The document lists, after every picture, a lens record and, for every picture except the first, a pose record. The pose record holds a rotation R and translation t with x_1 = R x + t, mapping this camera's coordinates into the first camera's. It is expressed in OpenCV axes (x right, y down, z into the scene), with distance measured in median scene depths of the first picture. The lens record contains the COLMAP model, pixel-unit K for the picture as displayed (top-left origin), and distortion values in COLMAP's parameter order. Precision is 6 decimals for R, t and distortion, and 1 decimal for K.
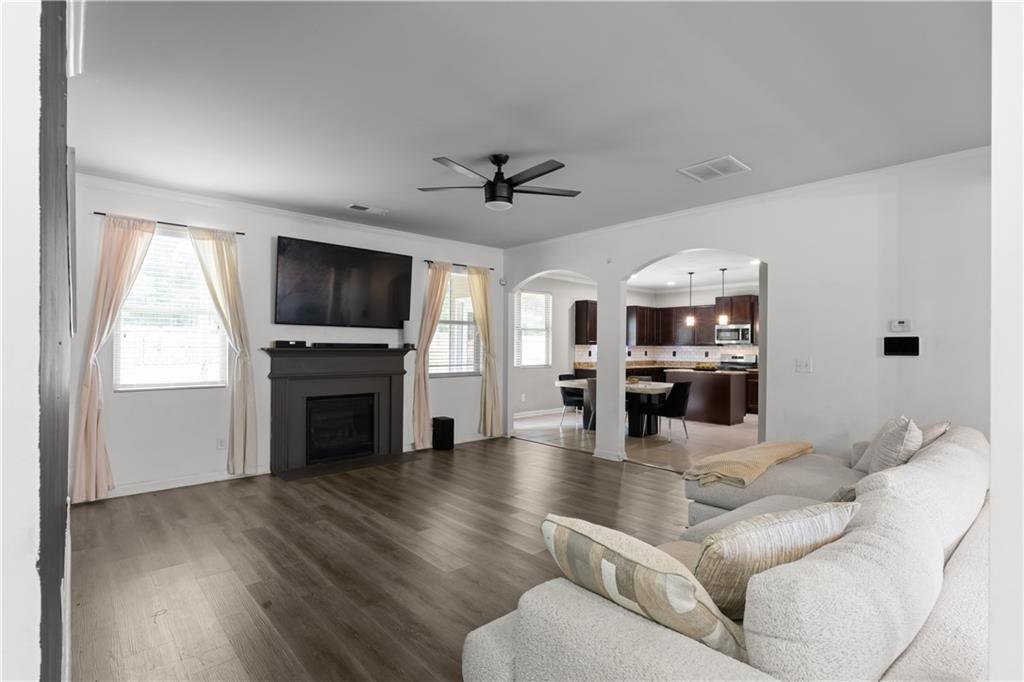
lens RADIAL K [[496.9, 0, 514.2], [0, 496.9, 346.7], [0, 0, 1]] dist [0.001025, 0.000119]
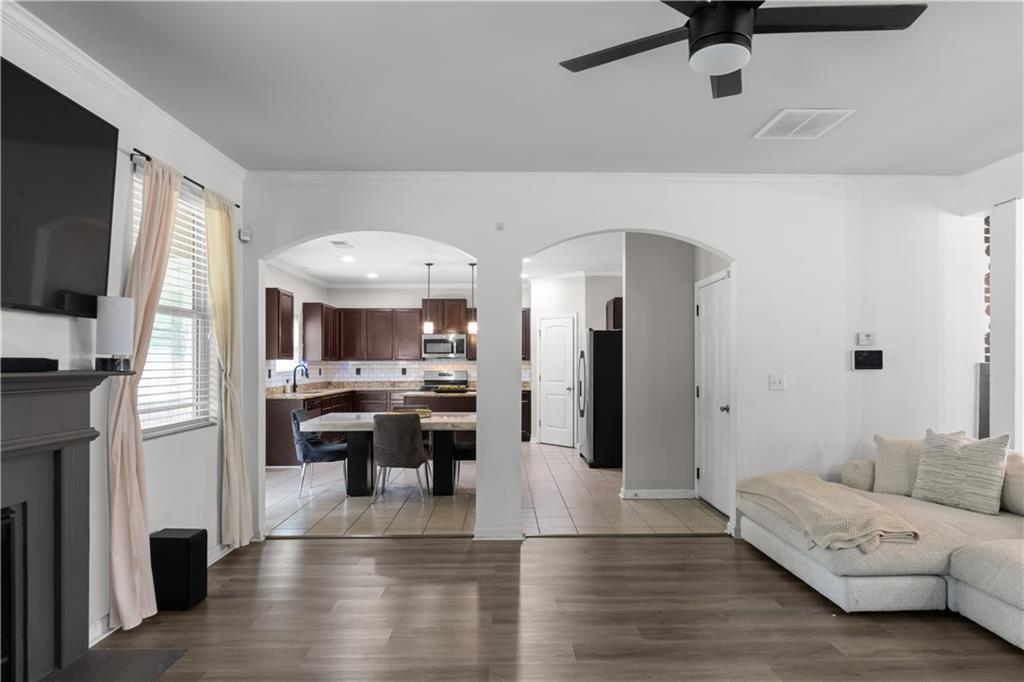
lens RADIAL K [[587.1, 0, 519.5], [0, 587.1, 364.1], [0, 0, 1]] dist [-0.004524, -0.000674]
pose [[0.656250, -0.009062, 0.754489, -0.207912], [0.005735, 0.999959, 0.007022, -0.001786], [-0.754522, -0.000282, 0.656275, 0.284925]]
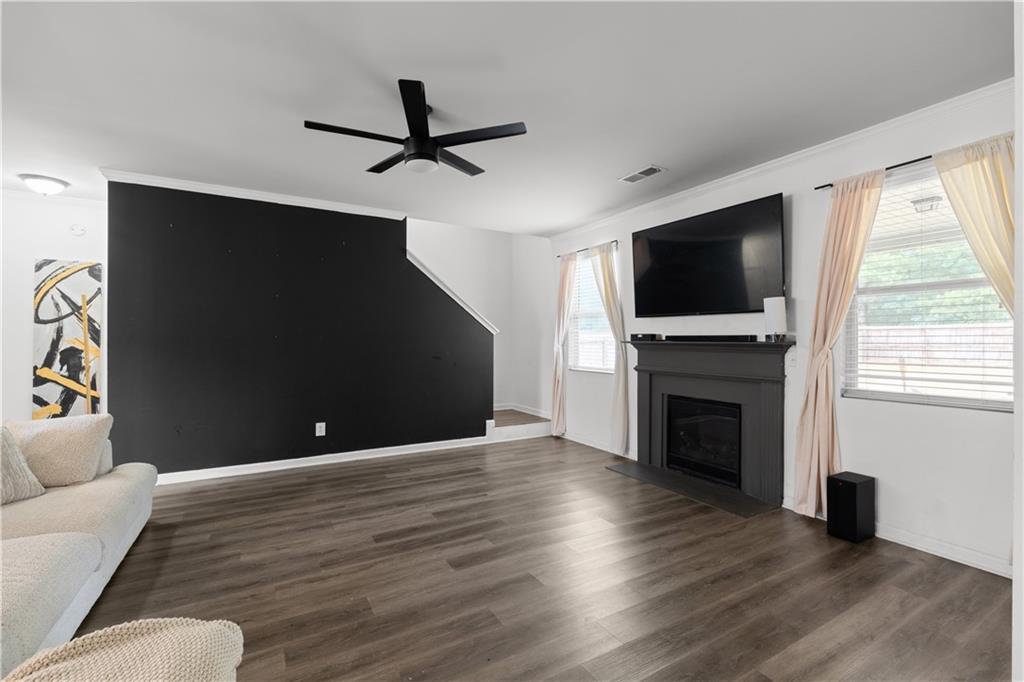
lens RADIAL K [[460.3, 0, 520.6], [0, 460.3, 337.7], [0, 0, 1]] dist [0.001102, -0.000075]
pose [[-0.204881, -0.013967, -0.978687, 0.252422], [-0.008505, 0.999886, -0.012489, 0.004893], [0.978750, 0.005765, -0.204976, 0.482142]]
